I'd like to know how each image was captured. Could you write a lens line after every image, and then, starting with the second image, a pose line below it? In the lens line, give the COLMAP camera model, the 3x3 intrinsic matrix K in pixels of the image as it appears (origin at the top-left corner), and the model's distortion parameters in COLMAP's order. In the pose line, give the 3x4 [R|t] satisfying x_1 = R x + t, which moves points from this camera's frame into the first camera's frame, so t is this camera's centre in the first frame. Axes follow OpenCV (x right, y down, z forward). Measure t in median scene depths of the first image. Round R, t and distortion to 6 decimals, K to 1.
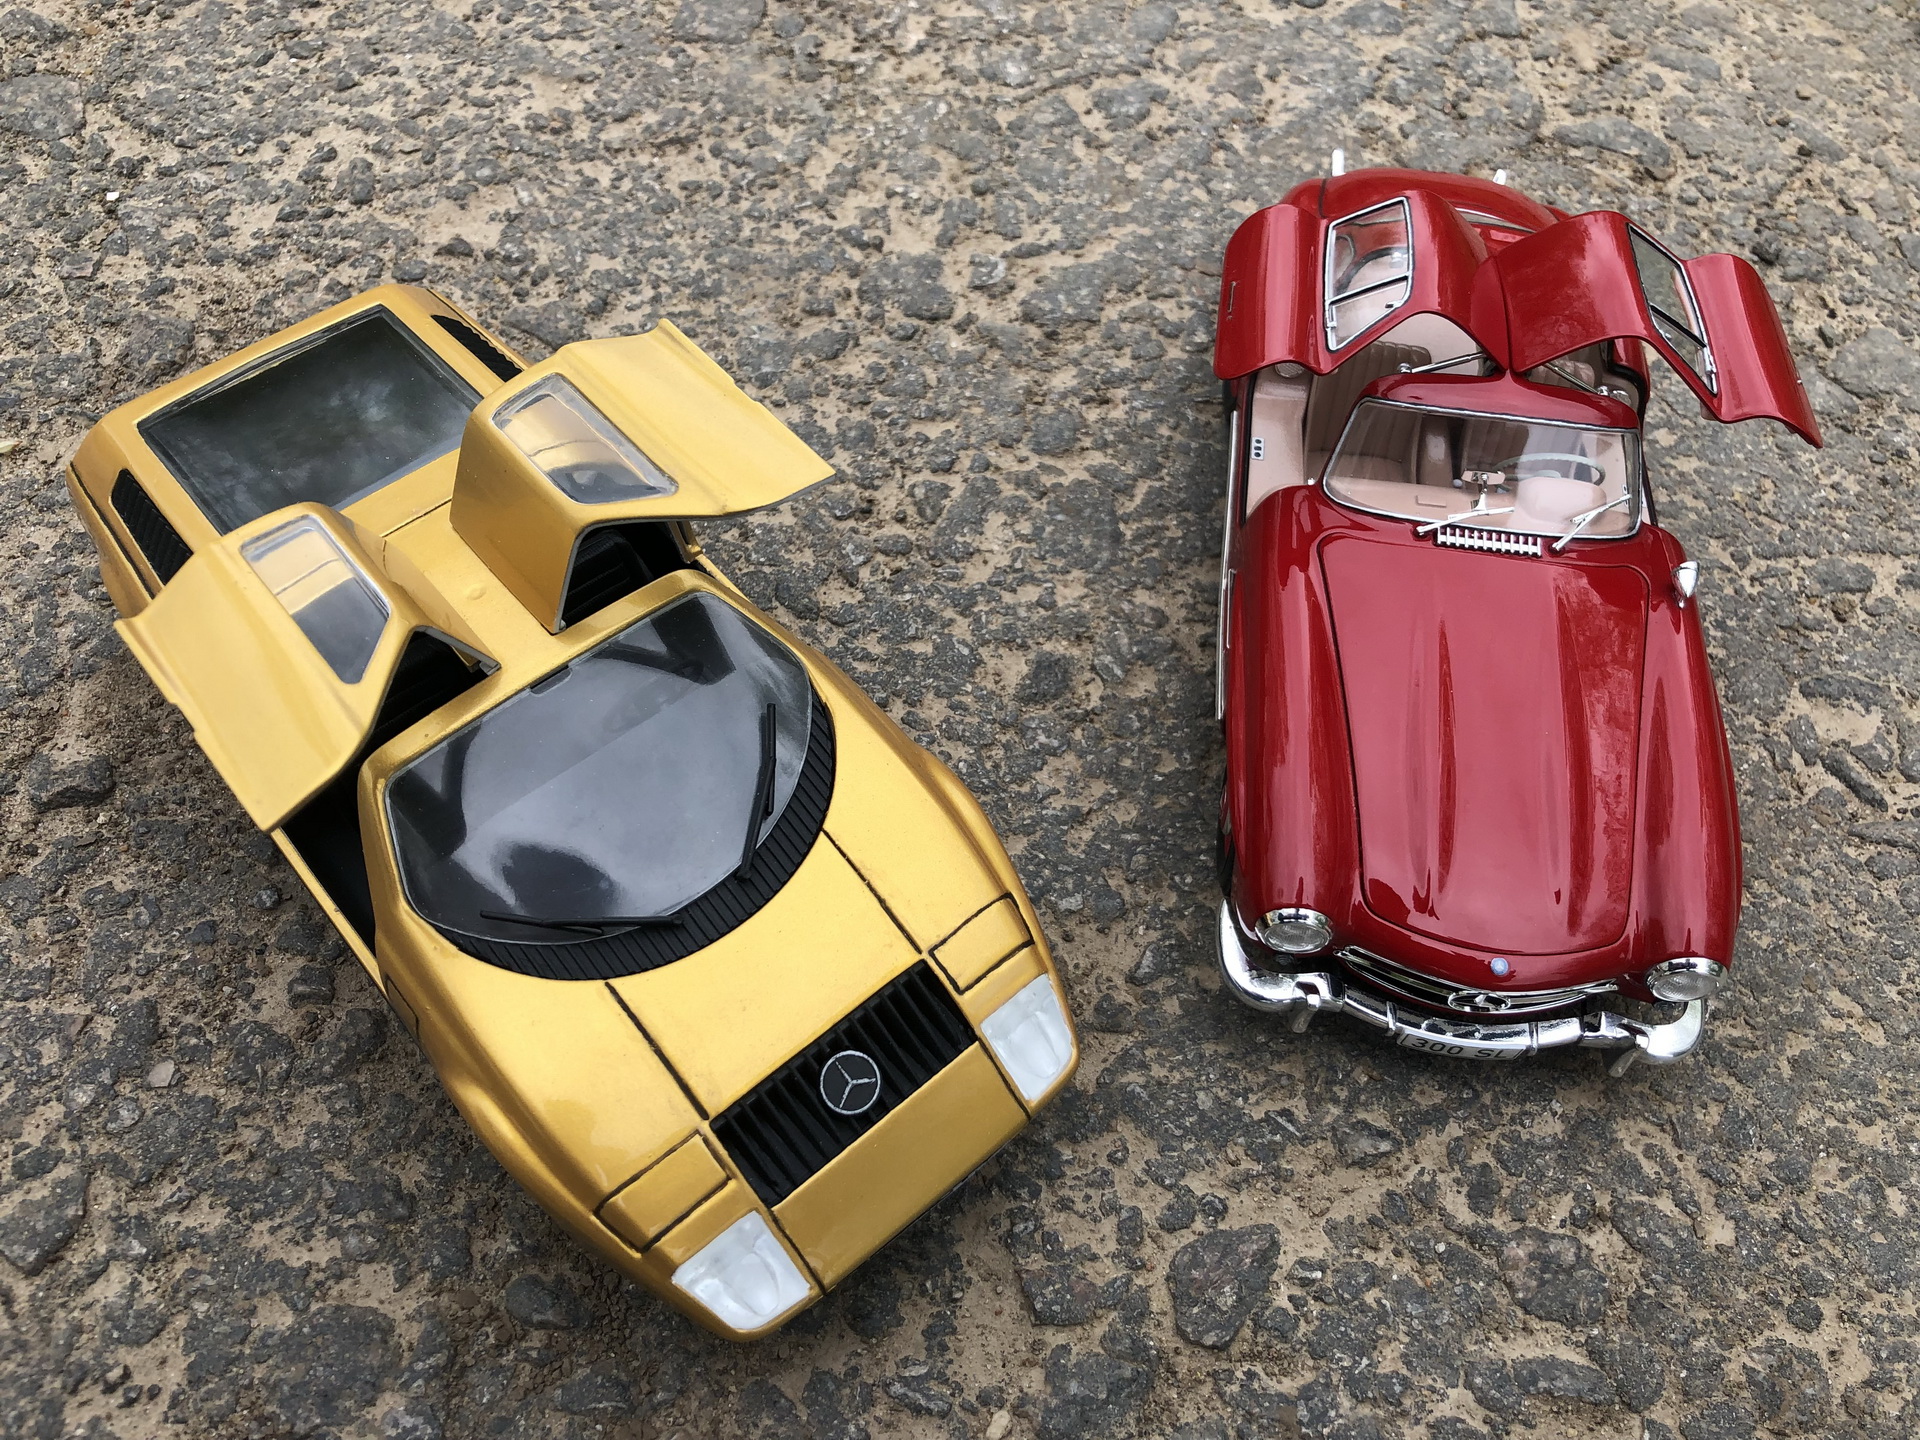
lens RADIAL K [[1695.9, 0, 960.0], [0, 1695.9, 720.0], [0, 0, 1]] dist [-0.006886, -0.009524]
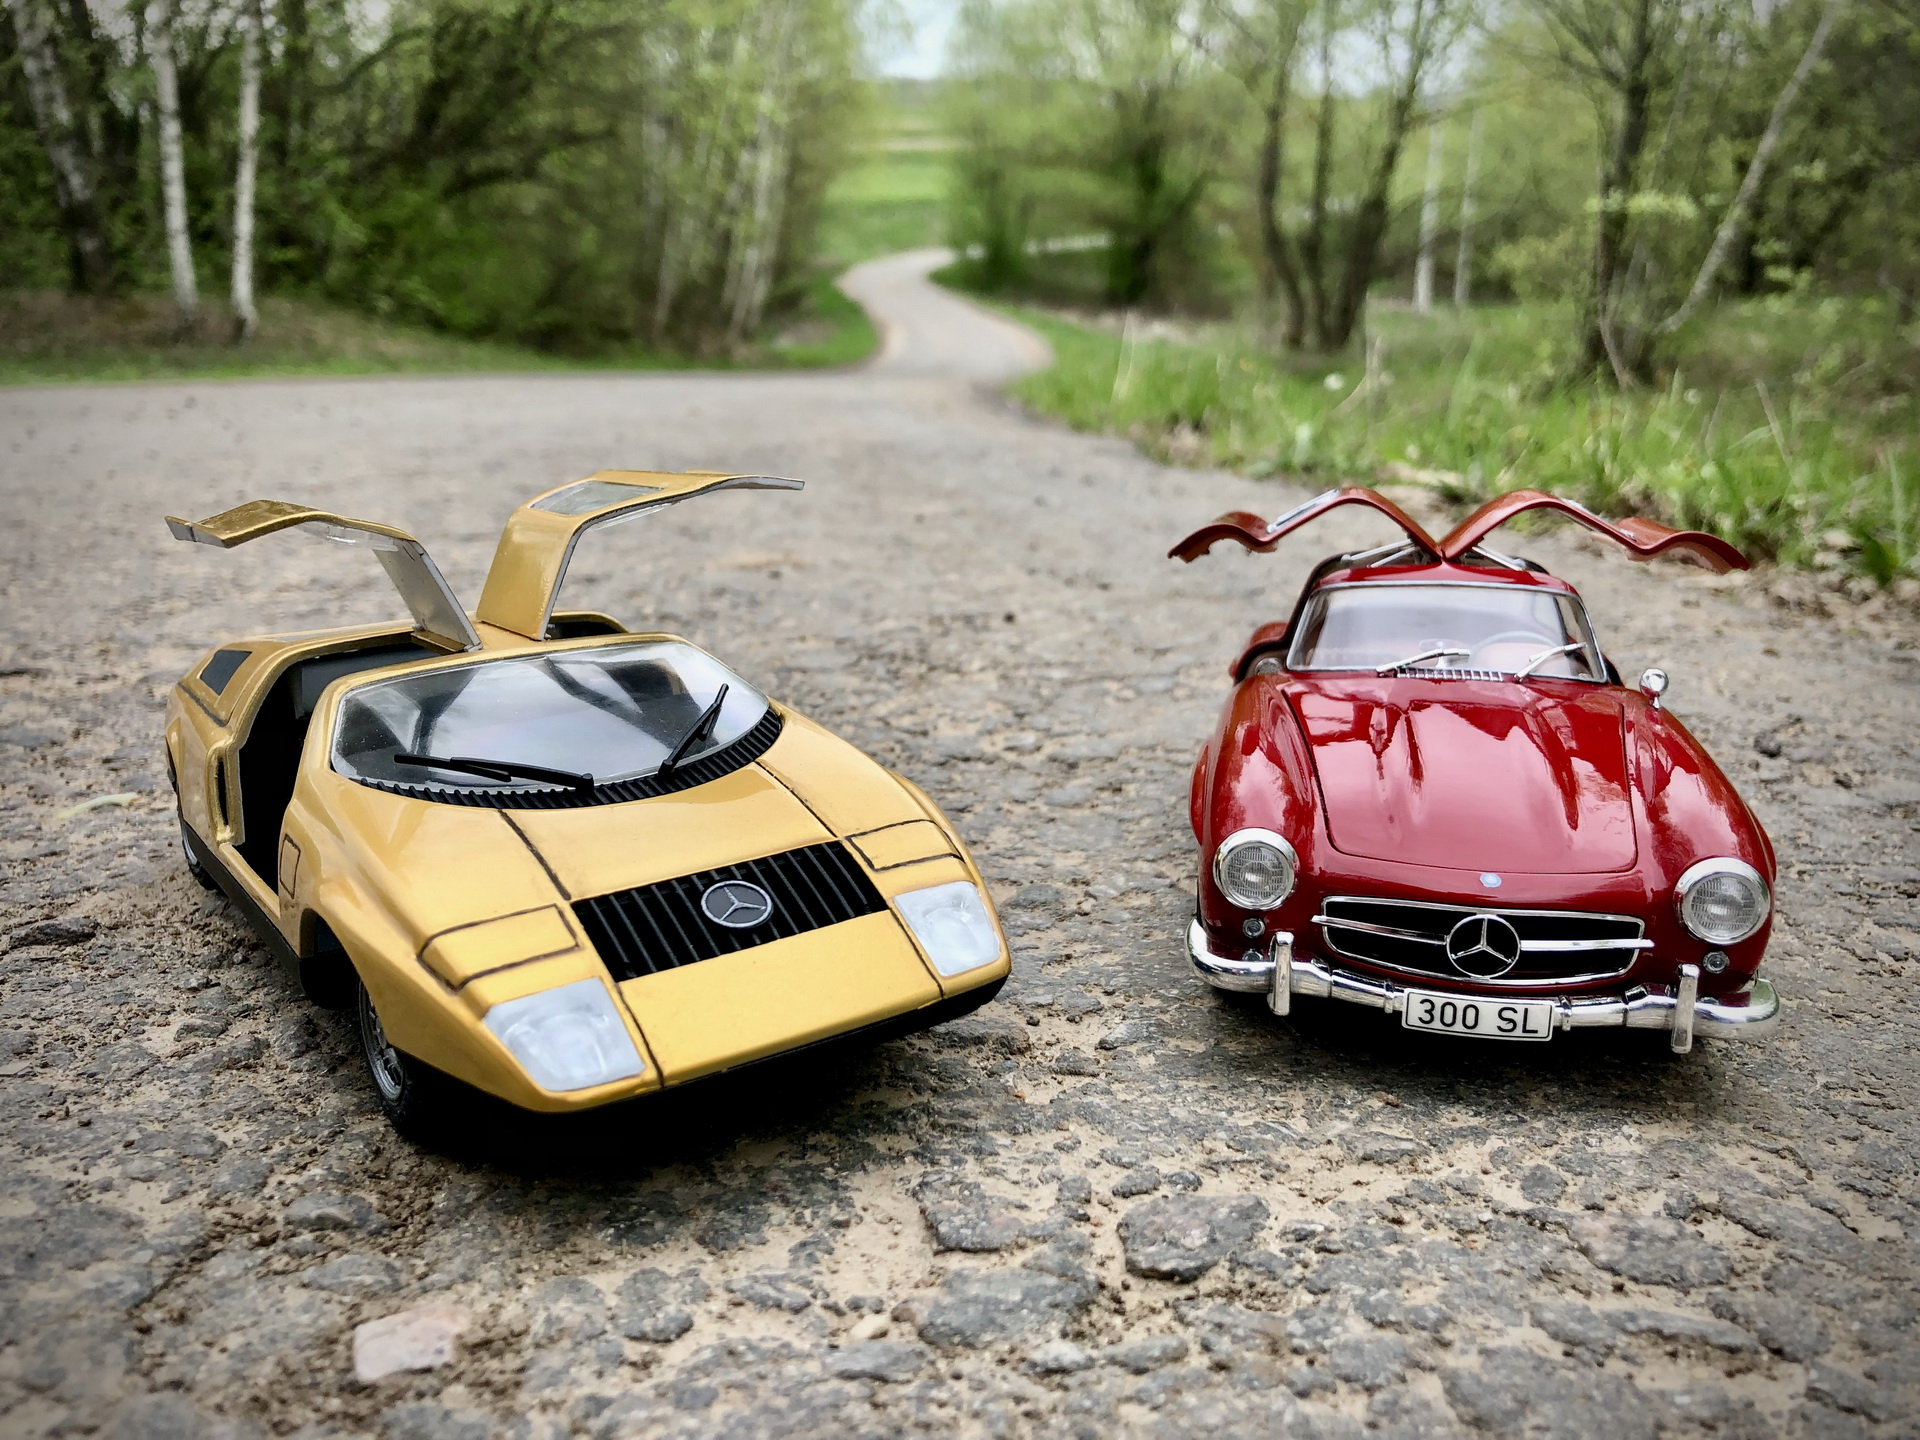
lens RADIAL K [[1695.9, 0, 960.0], [0, 1695.9, 720.0], [0, 0, 1]] dist [-0.006886, -0.009524]
pose [[0.992709, -0.033378, -0.115823, 0.149308], [-0.059026, 0.703183, -0.708554, 0.721404], [0.105095, 0.710225, 0.696086, 0.299248]]
